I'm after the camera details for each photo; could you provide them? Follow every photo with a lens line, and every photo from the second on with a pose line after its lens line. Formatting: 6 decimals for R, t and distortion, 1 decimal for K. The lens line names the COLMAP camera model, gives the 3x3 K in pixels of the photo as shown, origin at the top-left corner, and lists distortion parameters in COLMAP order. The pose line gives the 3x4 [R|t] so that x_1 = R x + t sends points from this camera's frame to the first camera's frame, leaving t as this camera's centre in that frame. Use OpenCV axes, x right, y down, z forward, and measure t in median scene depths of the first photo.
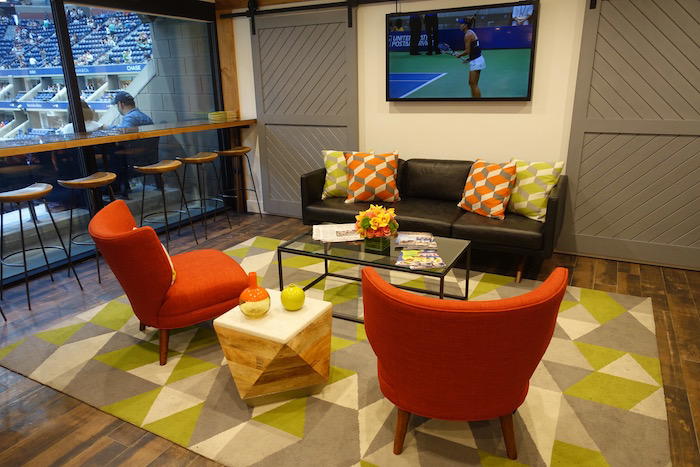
lens RADIAL K [[477.2, 0, 354.6], [0, 477.2, 233.2], [0, 0, 1]] dist [-0.002101, -0.004243]
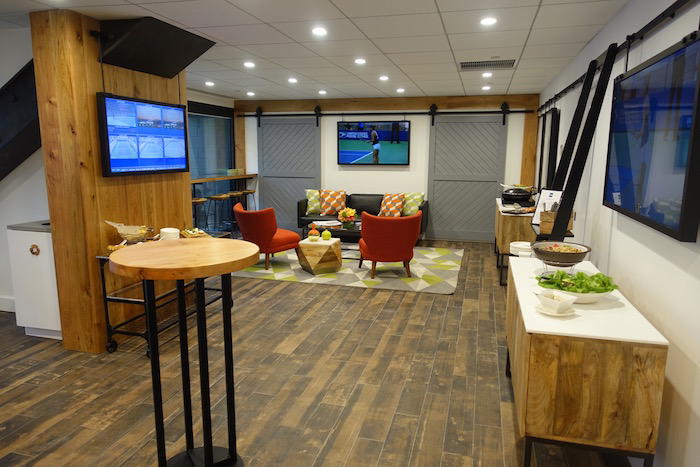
lens RADIAL K [[477.2, 0, 349.3], [0, 477.2, 232.7], [0, 0, 1]] dist [-0.002101, -0.004243]
pose [[0.976923, -0.009724, 0.213369, -0.314171], [0.039466, 0.989980, -0.135577, 0.267101], [-0.209913, 0.140869, 0.967519, -0.864116]]
